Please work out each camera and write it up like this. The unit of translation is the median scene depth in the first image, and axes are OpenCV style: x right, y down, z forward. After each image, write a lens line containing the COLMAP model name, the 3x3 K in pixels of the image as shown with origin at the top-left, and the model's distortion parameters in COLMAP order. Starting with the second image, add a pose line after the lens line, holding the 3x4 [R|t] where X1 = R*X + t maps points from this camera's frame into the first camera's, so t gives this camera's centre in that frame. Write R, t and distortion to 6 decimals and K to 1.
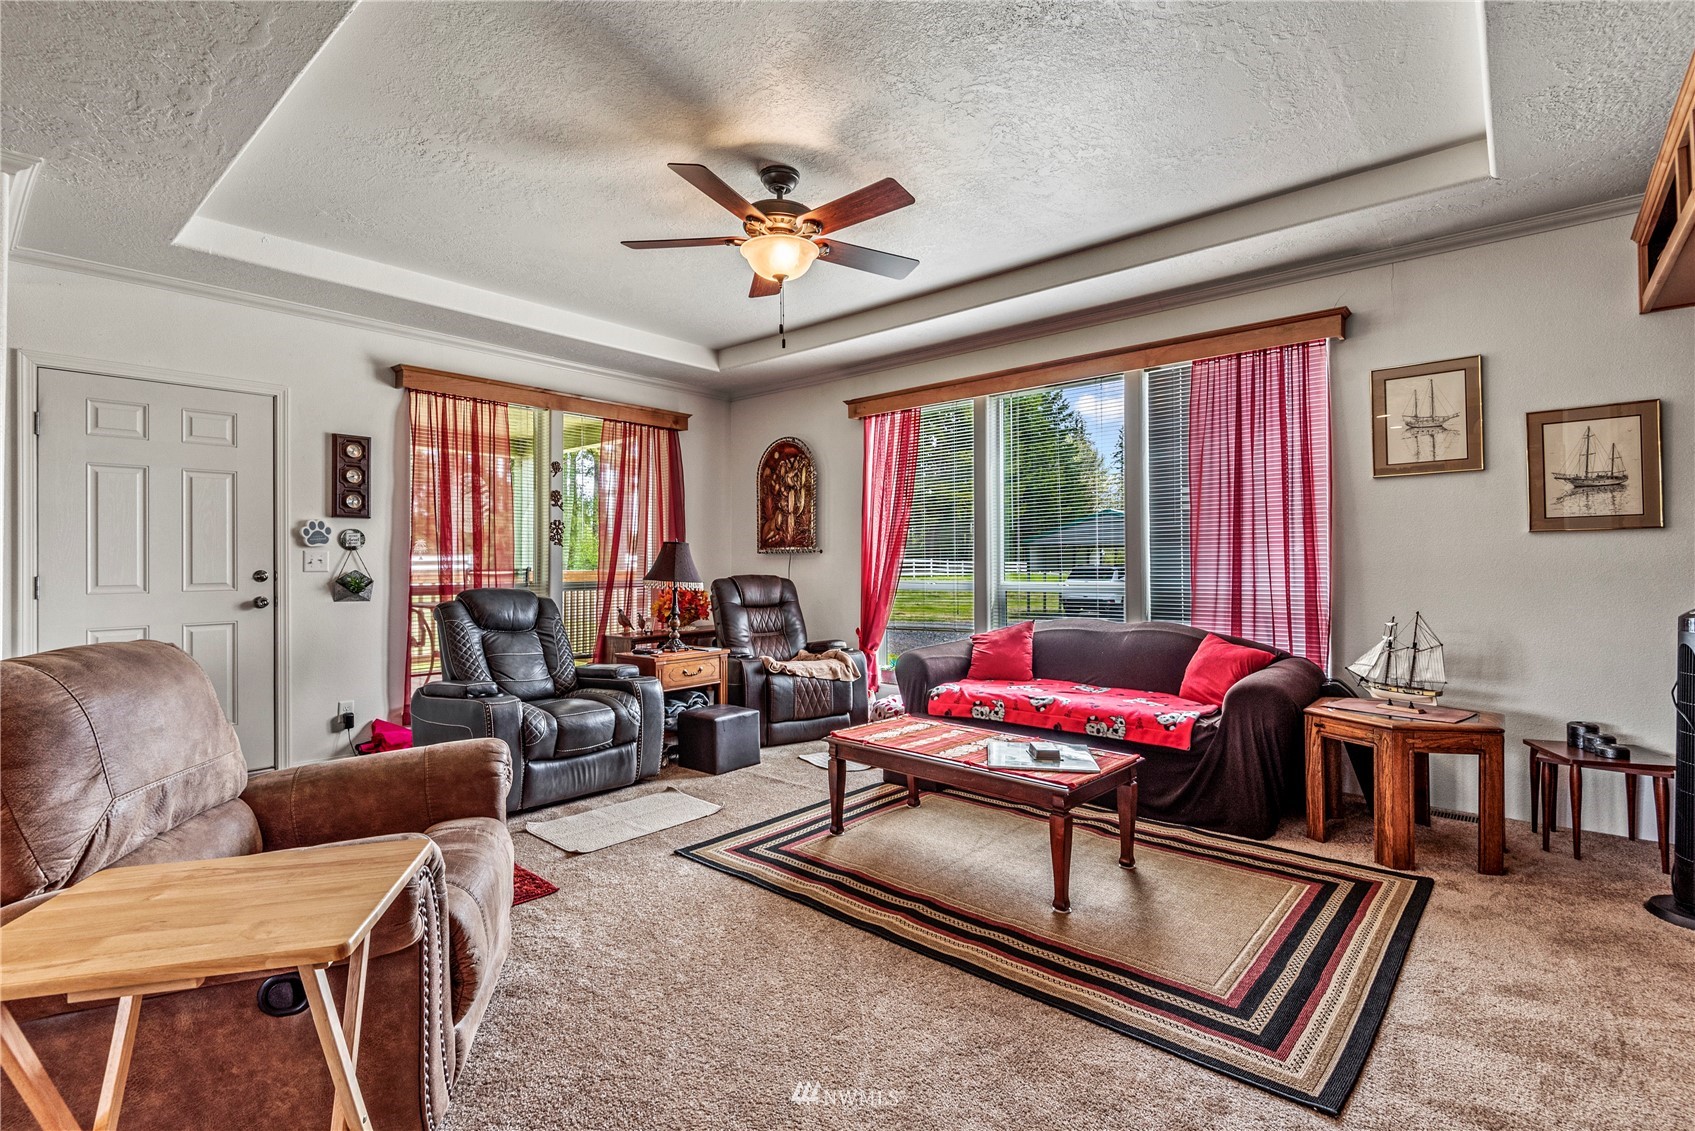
lens RADIAL K [[784.5, 0, 842.2], [0, 784.5, 562.4], [0, 0, 1]] dist [0.002425, -0.001387]
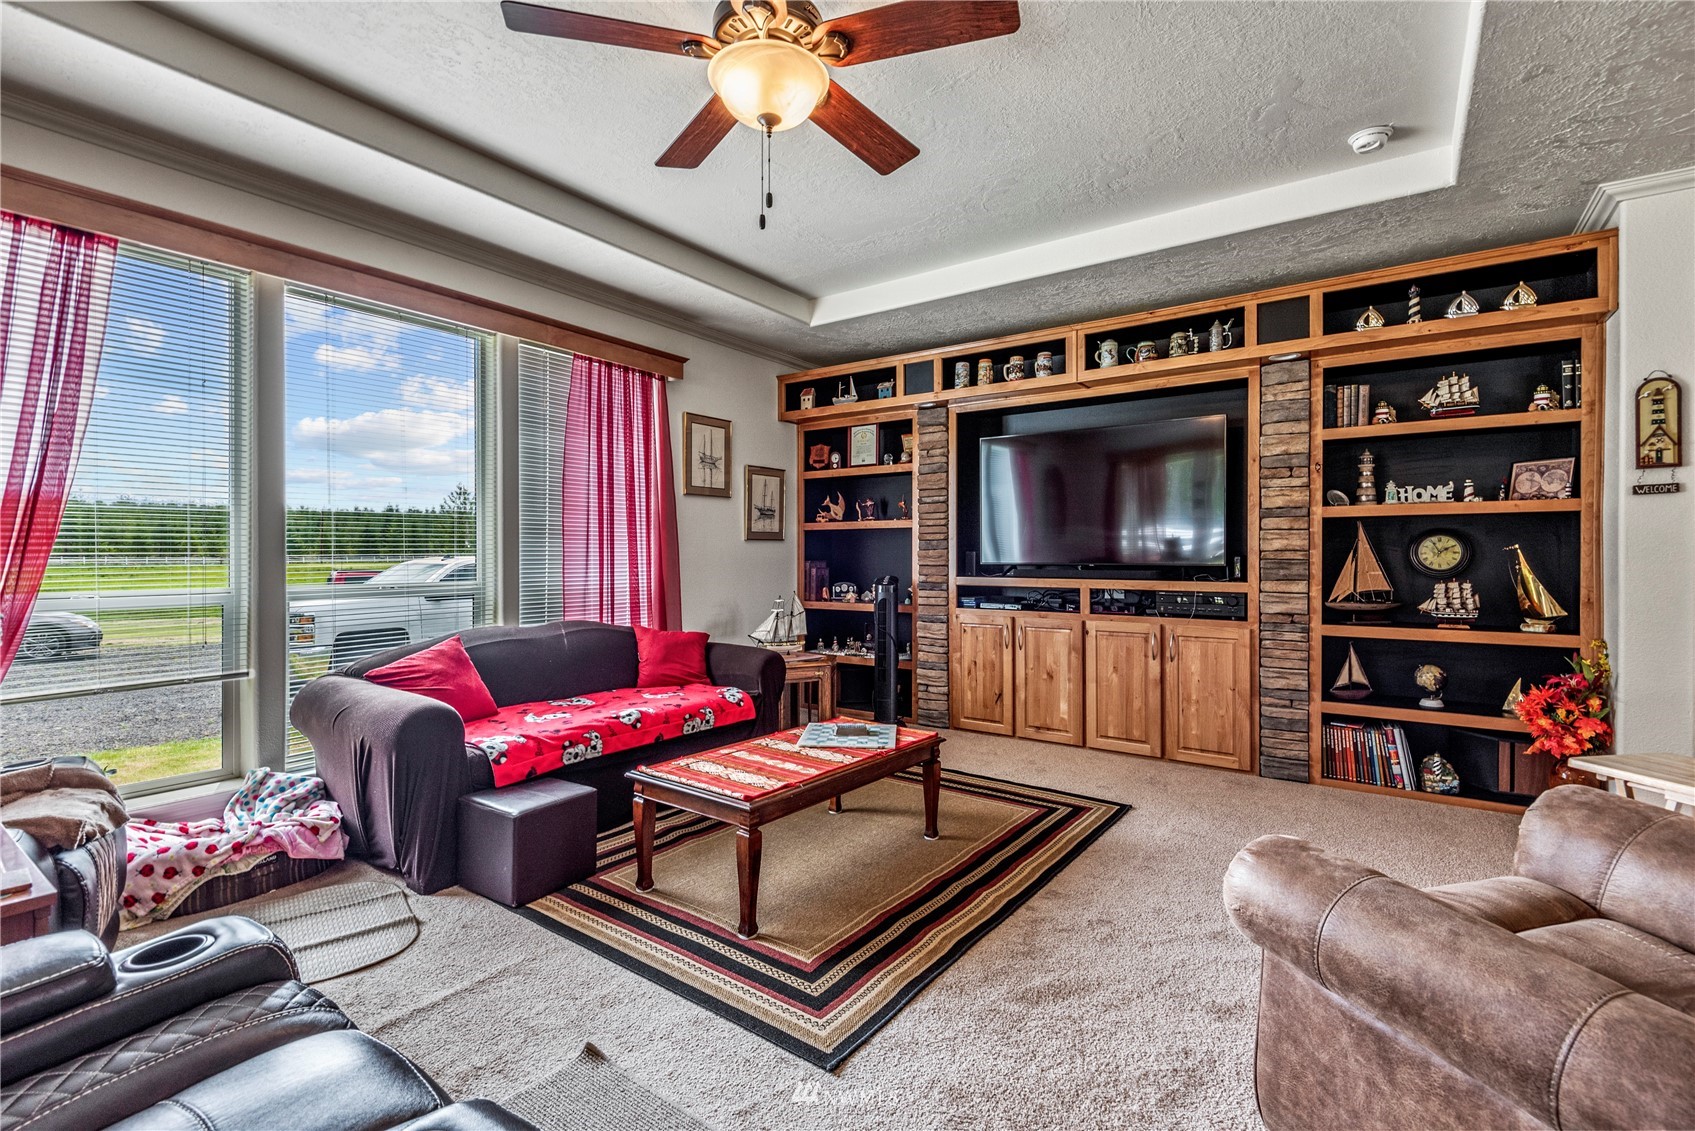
lens RADIAL K [[784.5, 0, 840.9], [0, 784.5, 559.2], [0, 0, 1]] dist [0.002425, -0.001387]
pose [[-0.109036, 0.004179, 0.994029, -0.737479], [-0.005115, 0.999976, -0.004765, 0.005866], [-0.994025, -0.005604, -0.109012, 1.007400]]
